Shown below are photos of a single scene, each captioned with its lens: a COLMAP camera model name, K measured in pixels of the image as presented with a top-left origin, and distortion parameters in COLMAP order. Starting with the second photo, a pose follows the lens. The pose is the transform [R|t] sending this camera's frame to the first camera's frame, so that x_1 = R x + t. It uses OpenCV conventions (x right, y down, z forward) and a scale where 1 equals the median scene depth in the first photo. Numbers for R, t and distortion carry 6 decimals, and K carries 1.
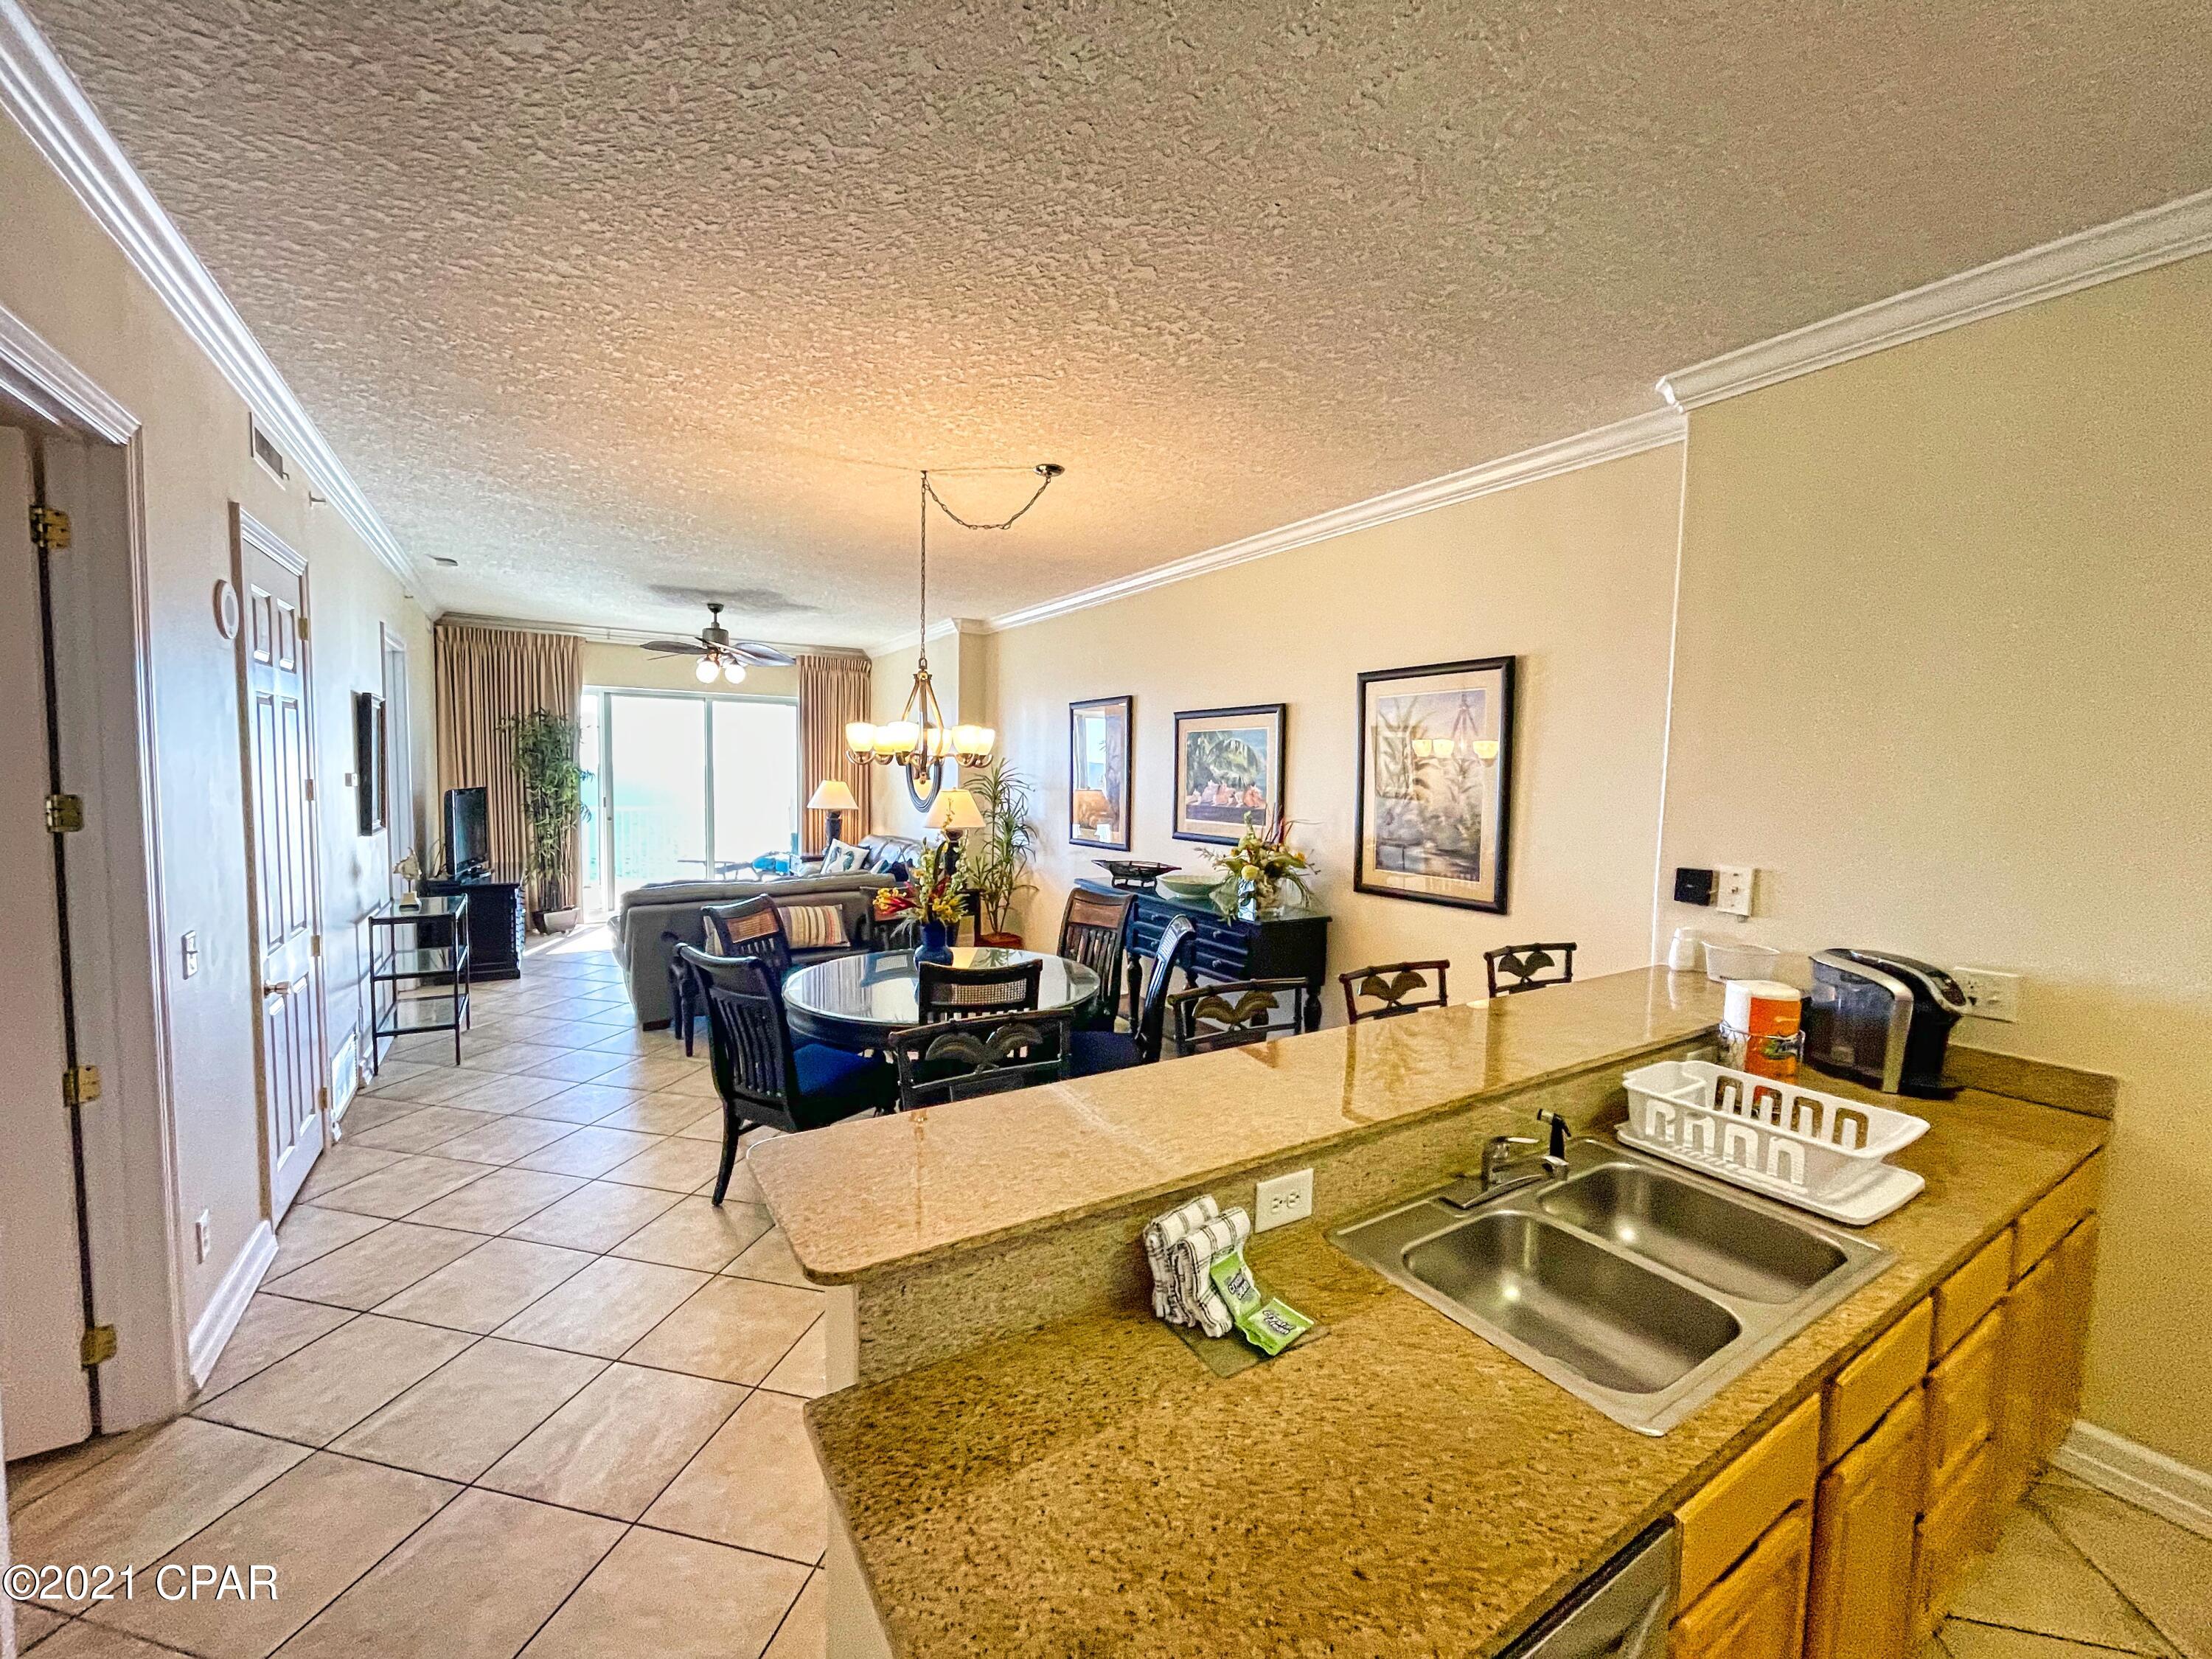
lens RADIAL K [[889.1, 0, 1104.3], [0, 889.1, 832.7], [0, 0, 1]] dist [-0.000992, 0.000050]
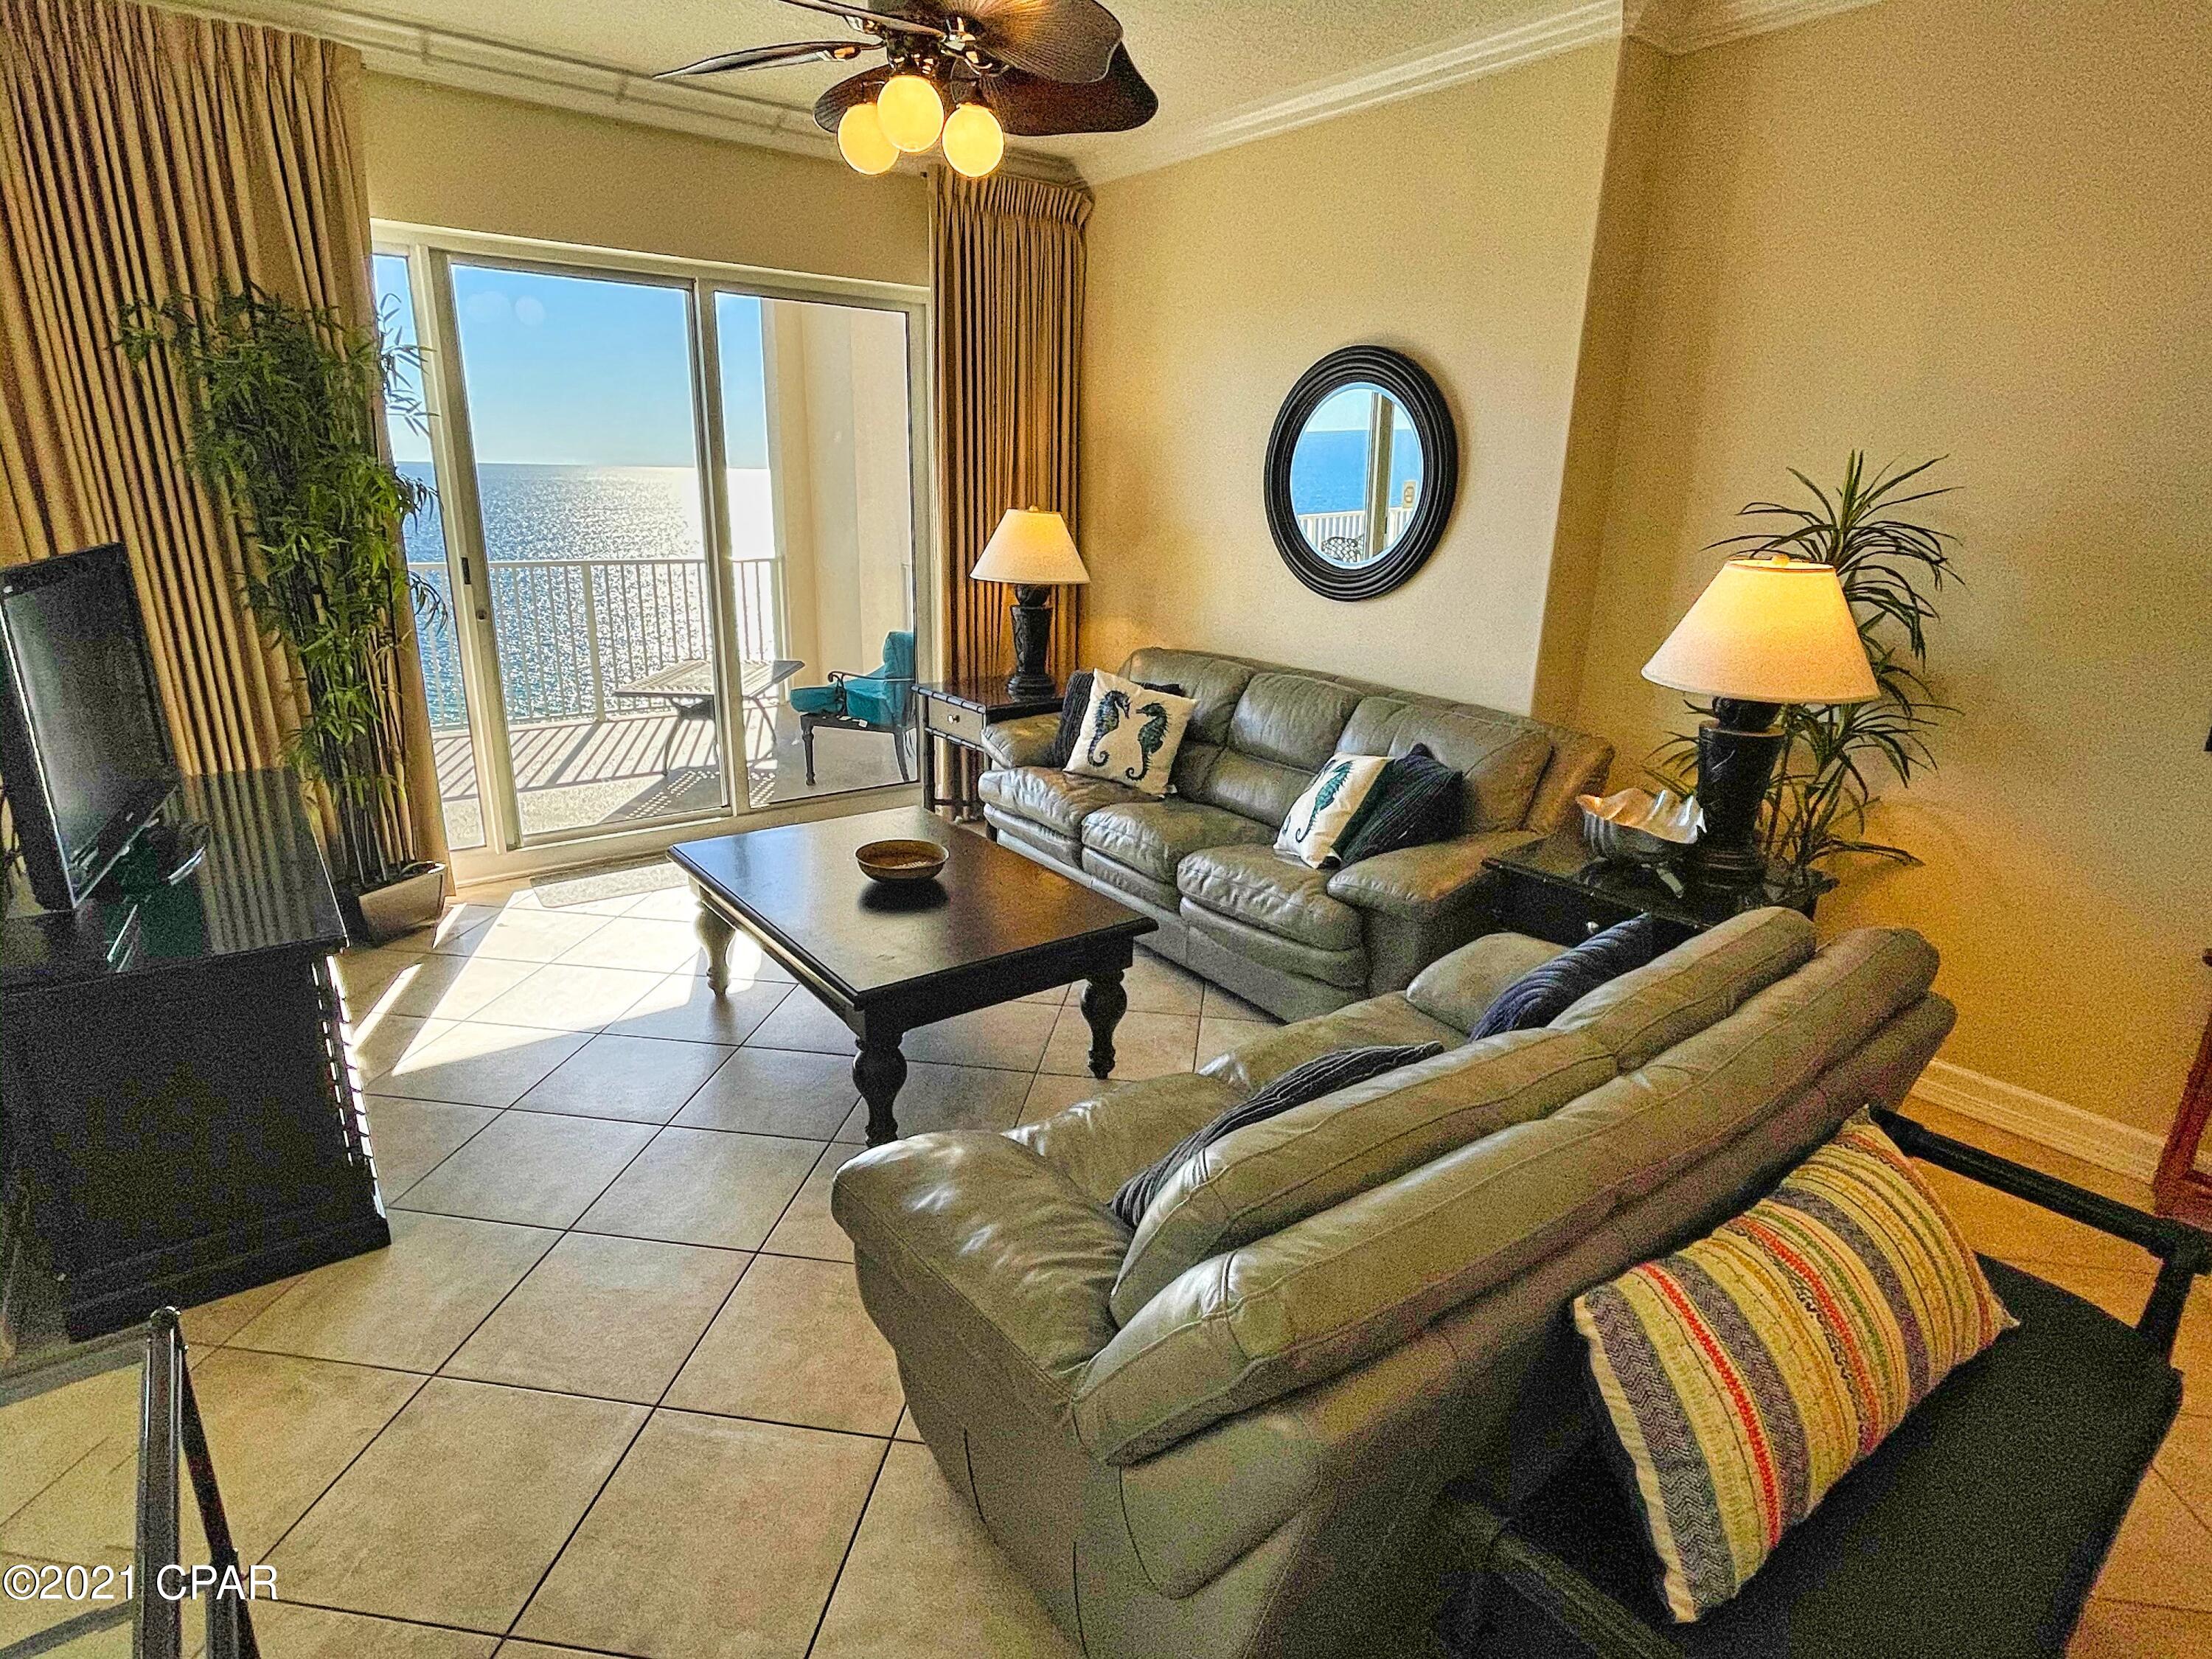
lens RADIAL K [[1171.1, 0, 1104.0], [0, 1171.1, 836.9], [0, 0, 1]] dist [0.001400, -0.000957]
pose [[0.996184, -0.019167, 0.085151, -1.037280], [-0.000773, 0.973615, 0.228194, -0.114959], [-0.087278, -0.227388, 0.969885, 1.457200]]
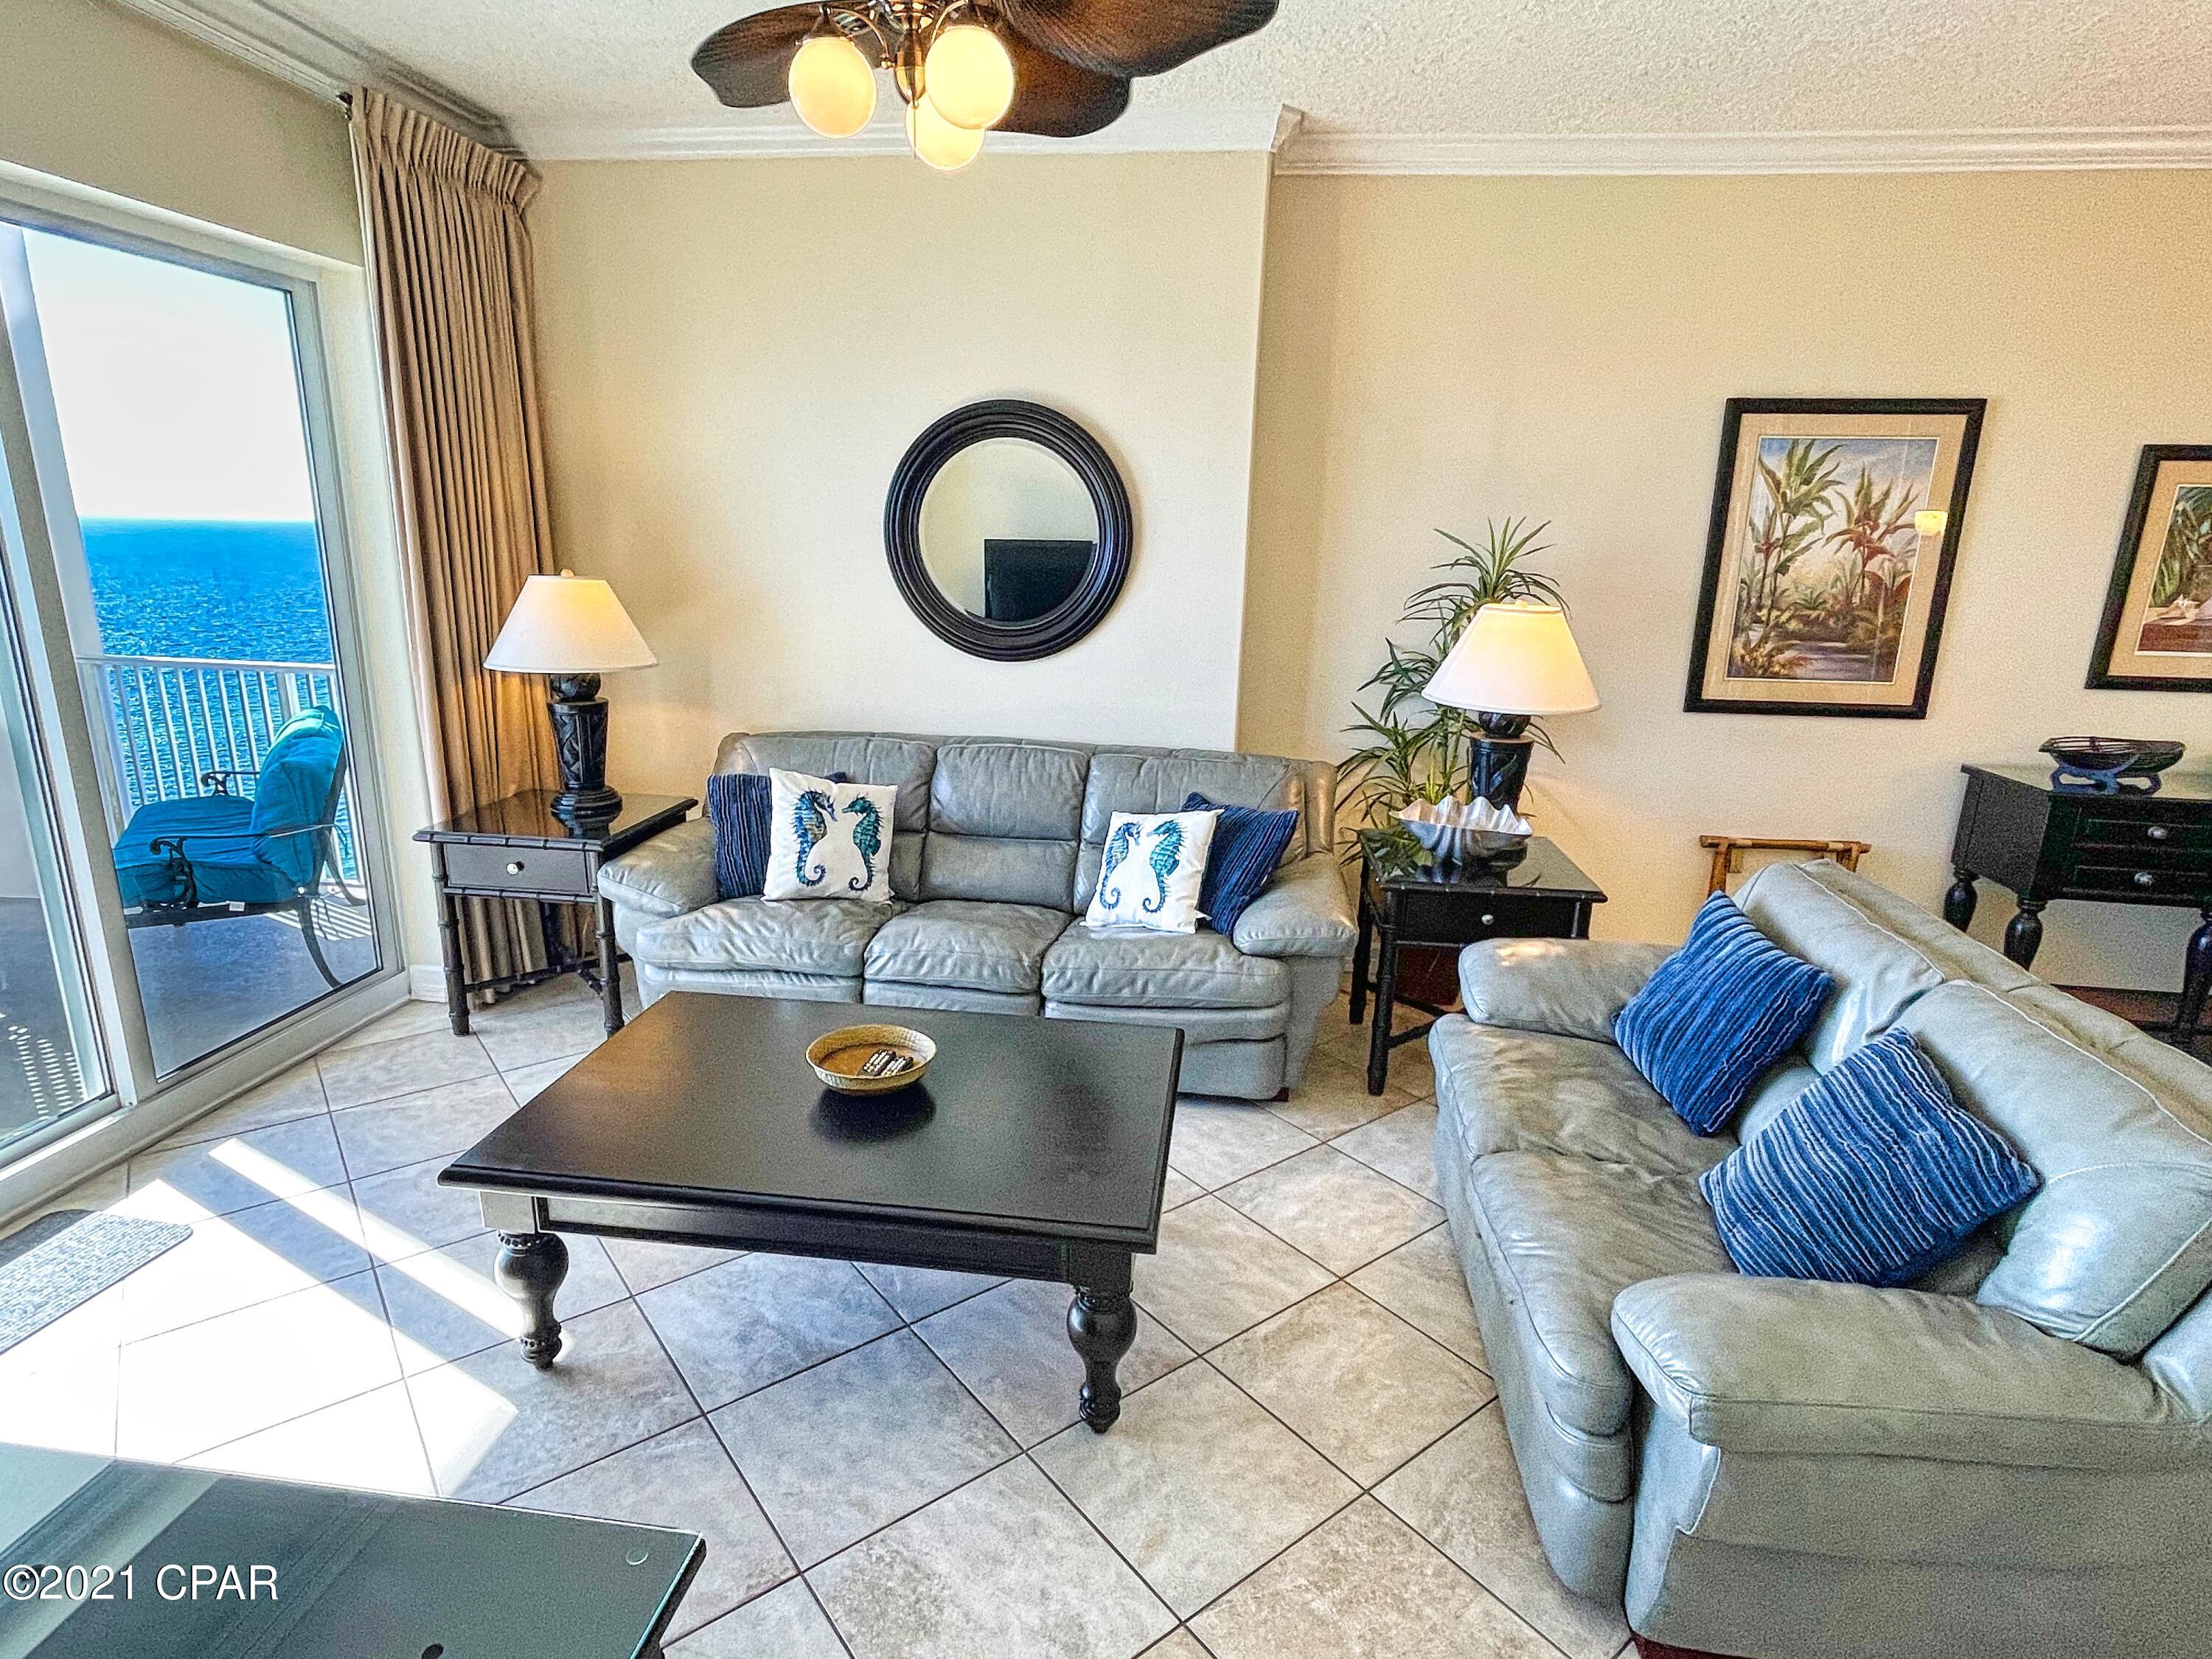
lens RADIAL K [[1186.7, 0, 1111.9], [0, 1186.7, 822.4], [0, 0, 1]] dist [-0.002352, -0.001158]
pose [[0.625654, -0.195608, 0.755179, -1.652403], [0.041747, 0.975061, 0.217976, -0.183787], [-0.778983, -0.104851, 0.618216, 1.929680]]
